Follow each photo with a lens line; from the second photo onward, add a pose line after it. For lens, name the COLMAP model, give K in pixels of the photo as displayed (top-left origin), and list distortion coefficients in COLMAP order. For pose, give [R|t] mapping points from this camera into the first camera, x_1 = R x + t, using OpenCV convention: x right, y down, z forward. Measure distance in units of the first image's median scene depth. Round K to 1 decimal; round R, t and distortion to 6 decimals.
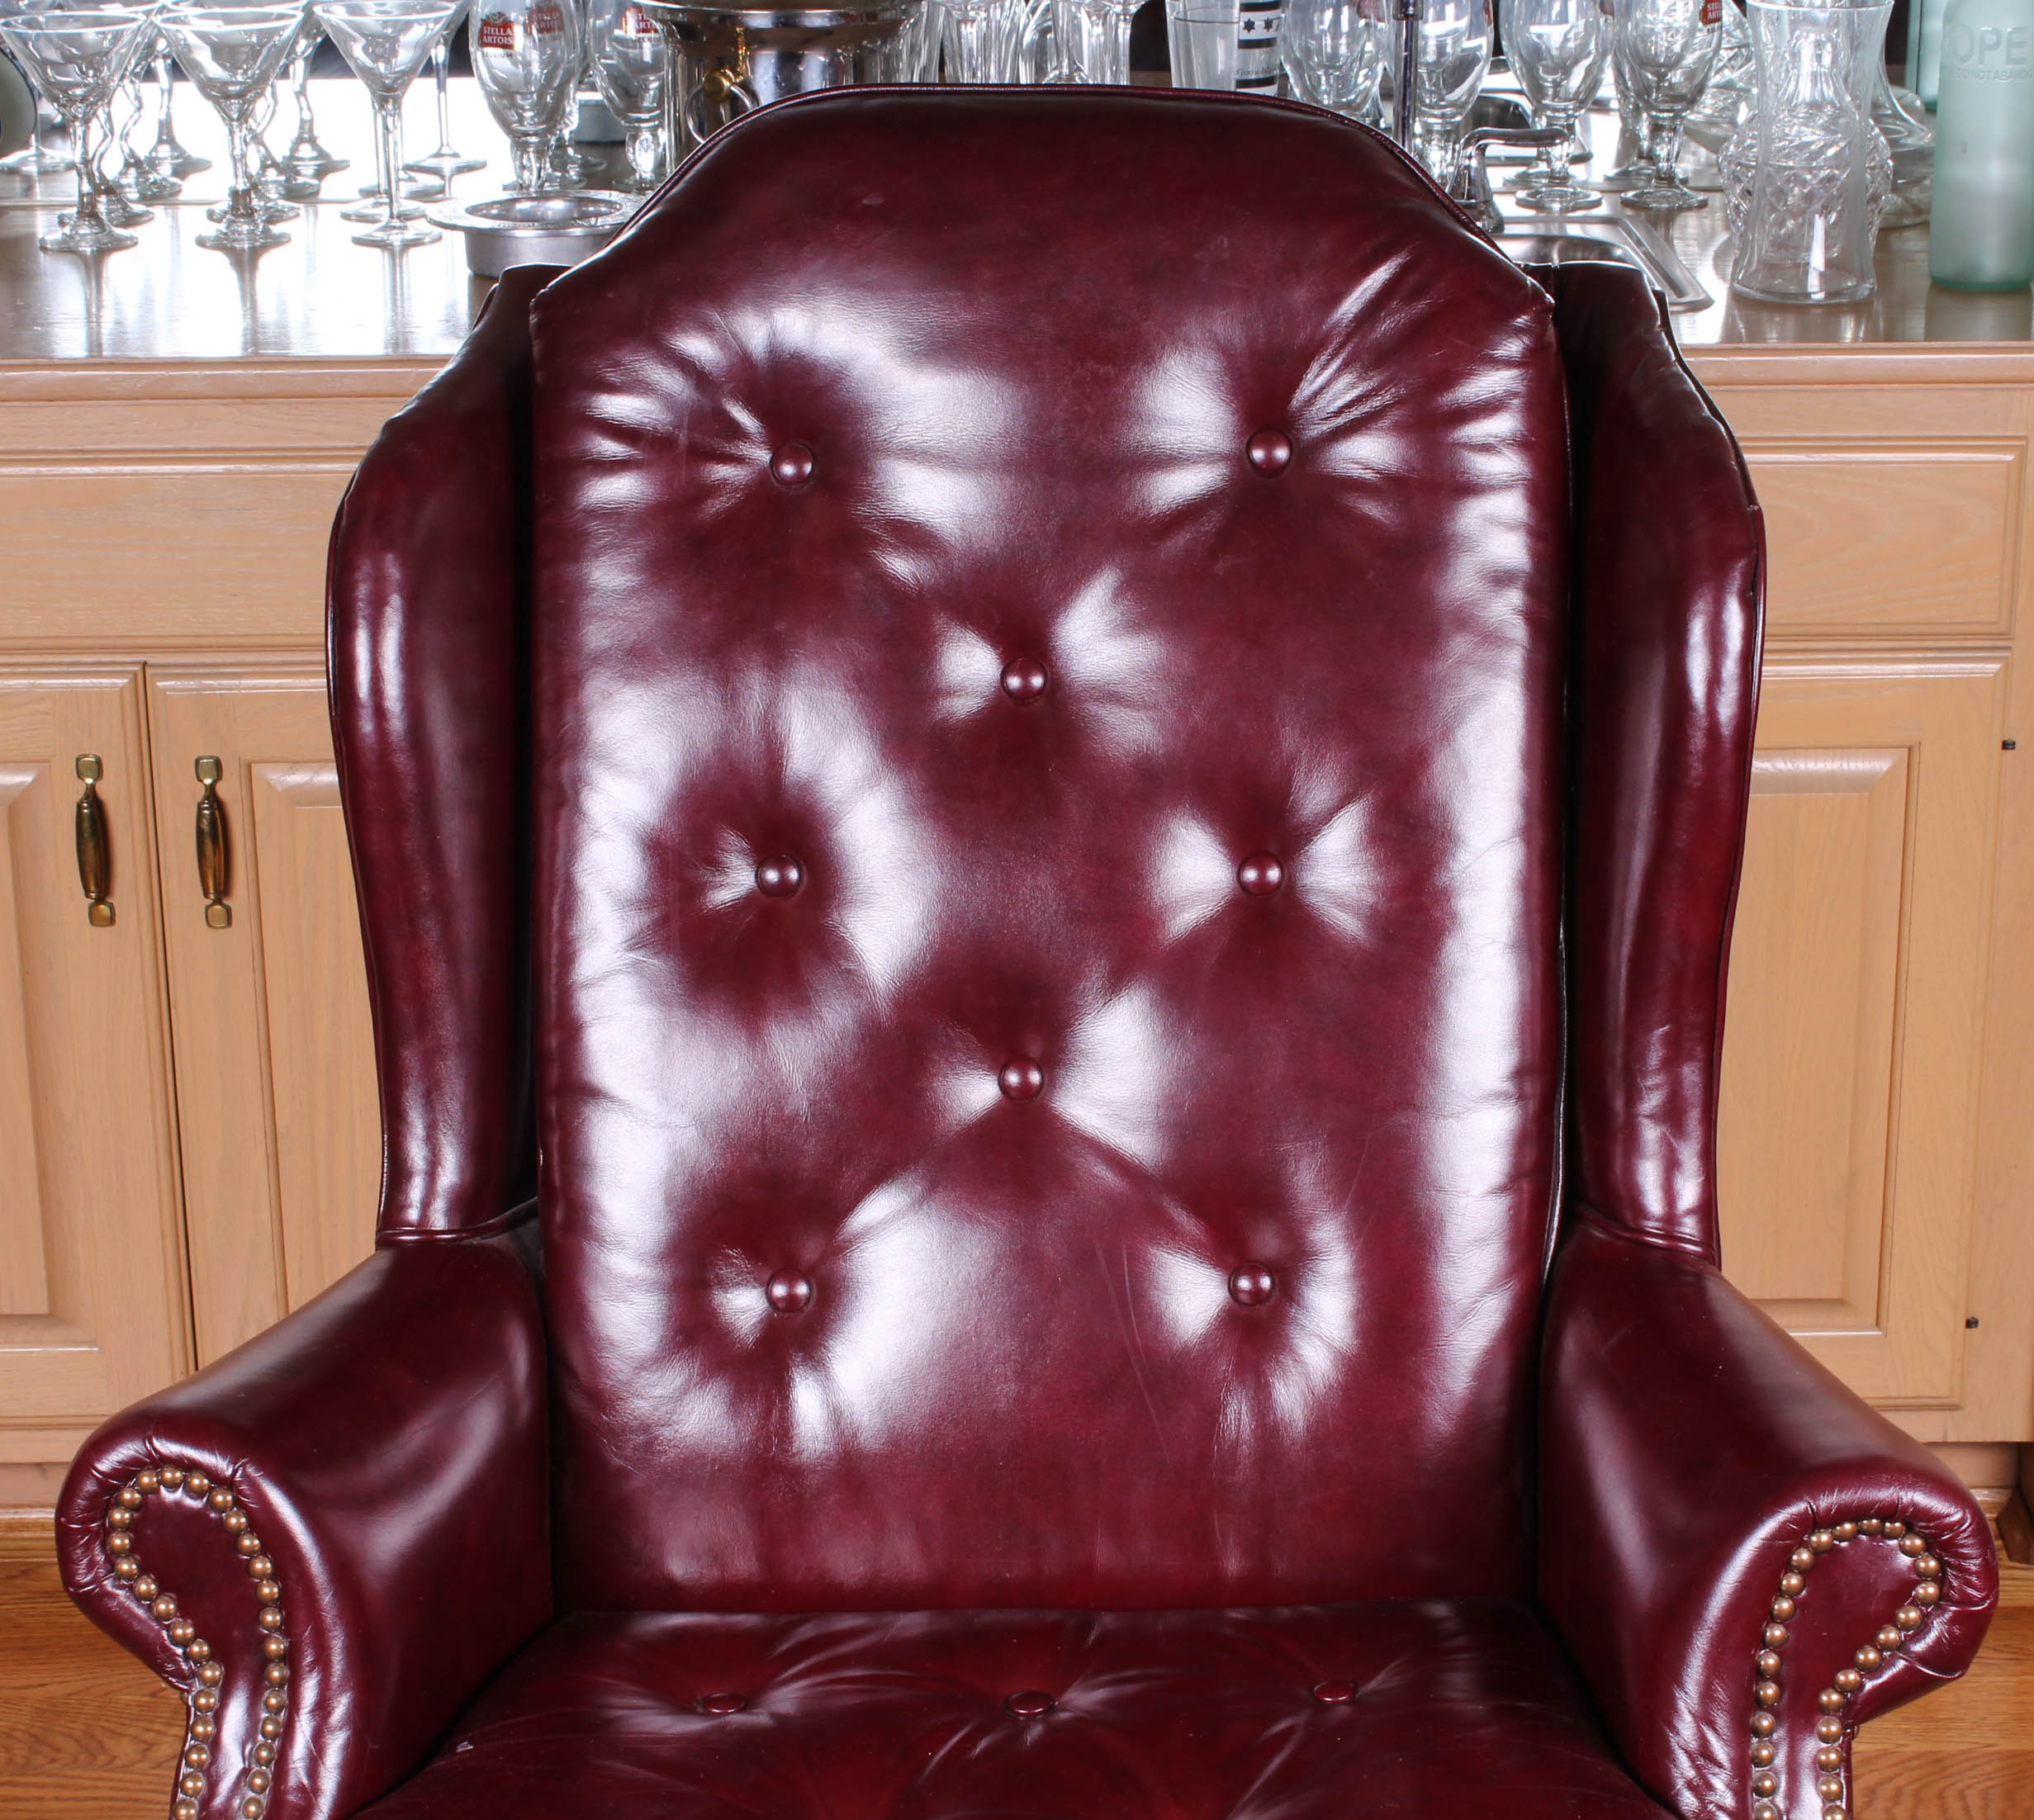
lens RADIAL K [[4690.9, 0, 1023.9], [0, 4690.9, 830.7], [0, 0, 1]] dist [-0.075427, 0.274146]
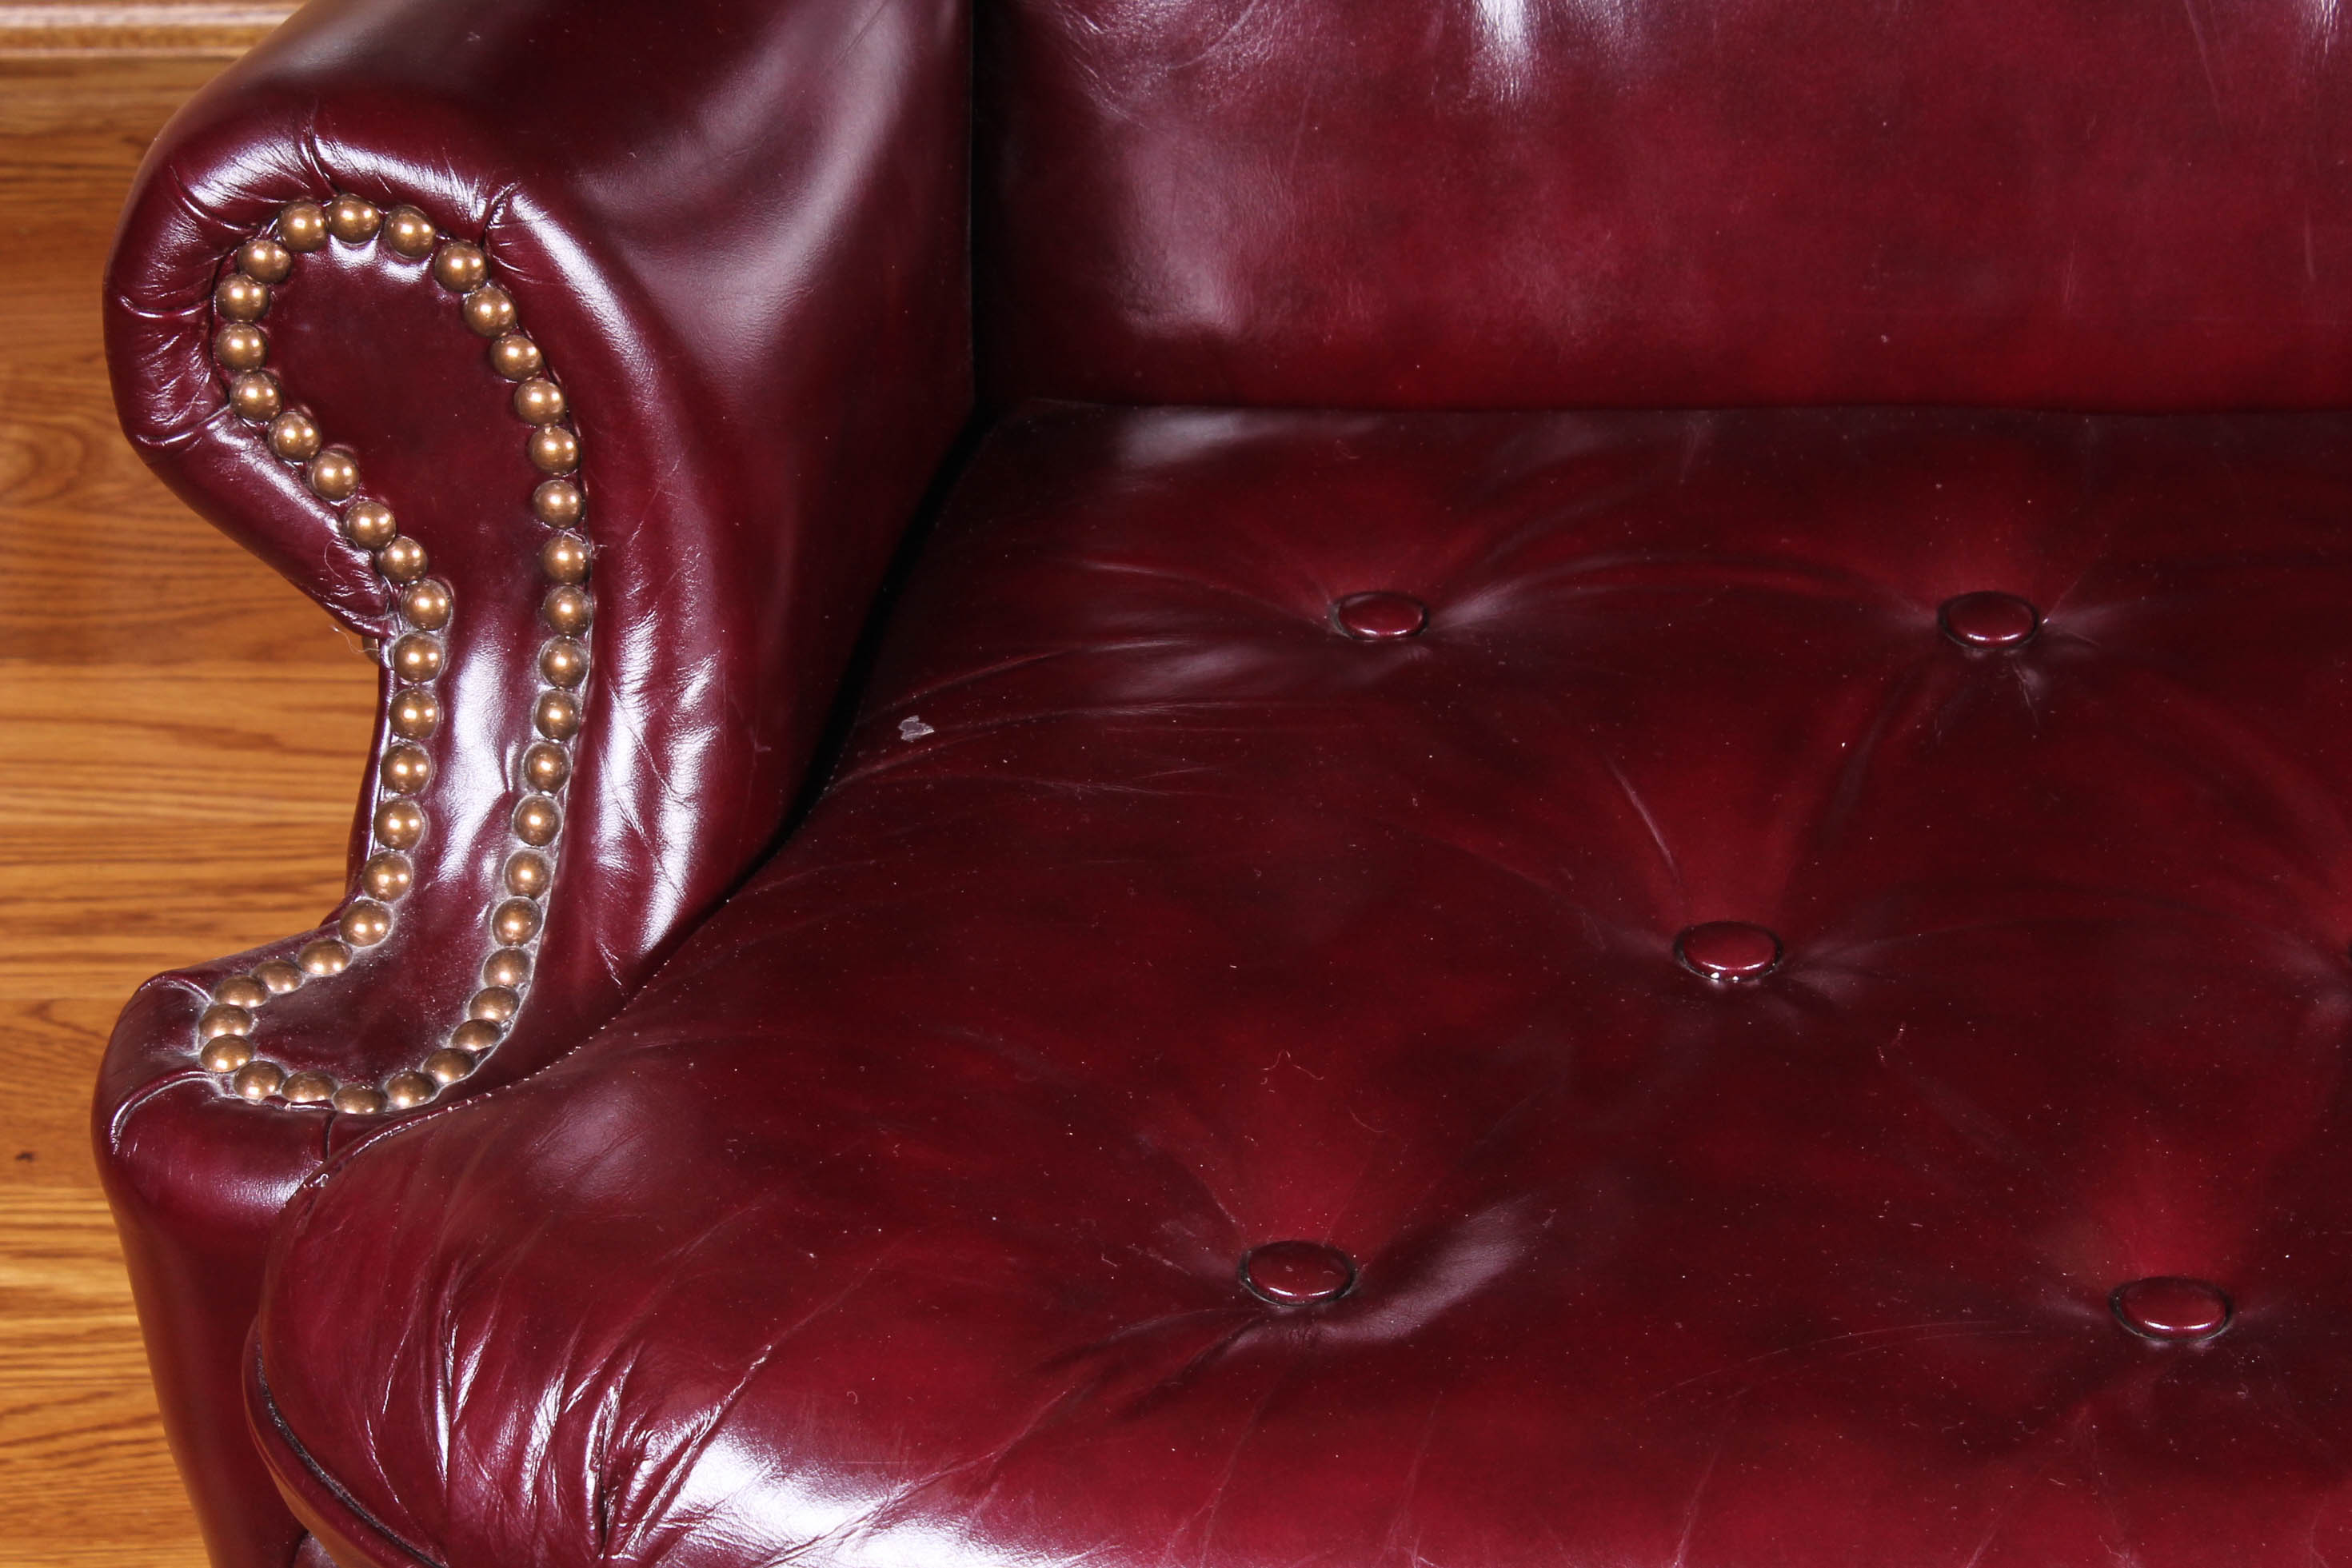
lens RADIAL K [[6863.0, 0, 1176.0], [0, 6863.0, 784.0], [0, 0, 1]] dist [-0.053340, 1.360590]
pose [[0.998469, 0.003251, 0.055222, -0.134969], [-0.019199, 0.956583, 0.290827, -0.013273], [-0.051879, -0.291442, 0.955181, 0.299102]]
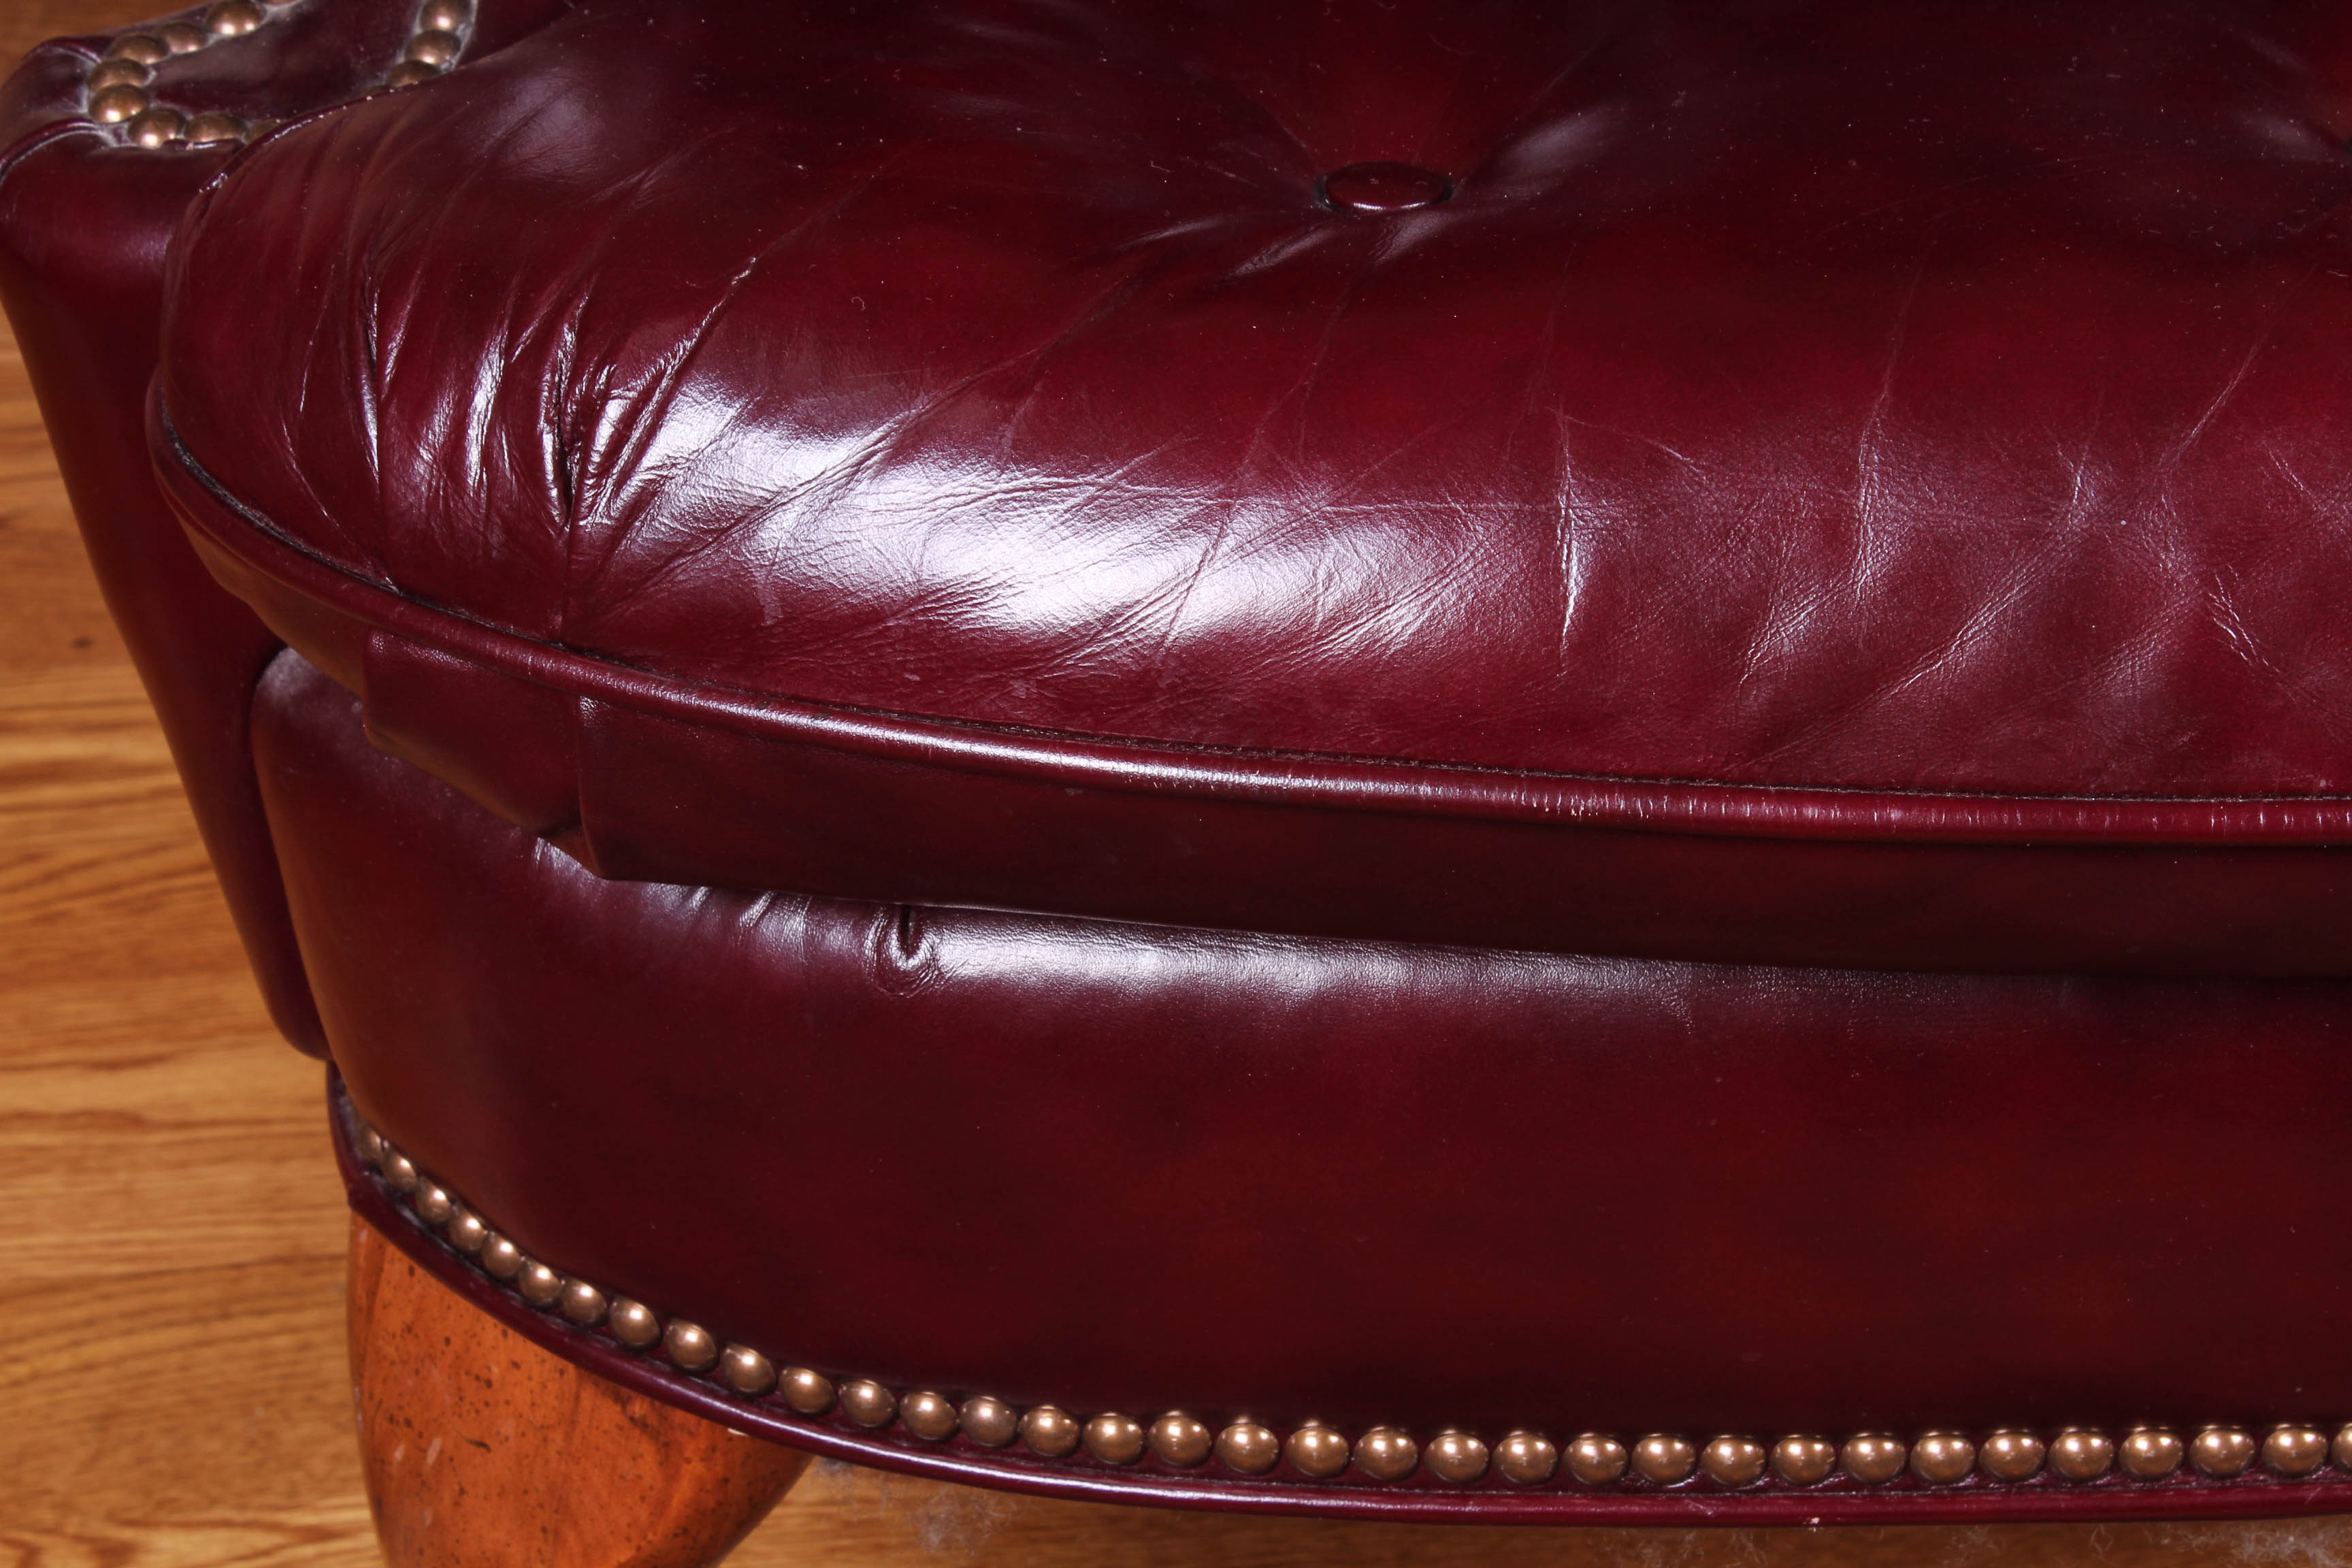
lens RADIAL K [[5564.1, 0, 1316.2], [0, 5564.1, 784.8], [0, 0, 1]] dist [-0.006169, 0.010452]
pose [[0.994632, -0.071329, 0.074967, -0.129343], [0.046628, 0.955686, 0.290672, 0.139273], [-0.092378, -0.285616, 0.953881, 0.473846]]
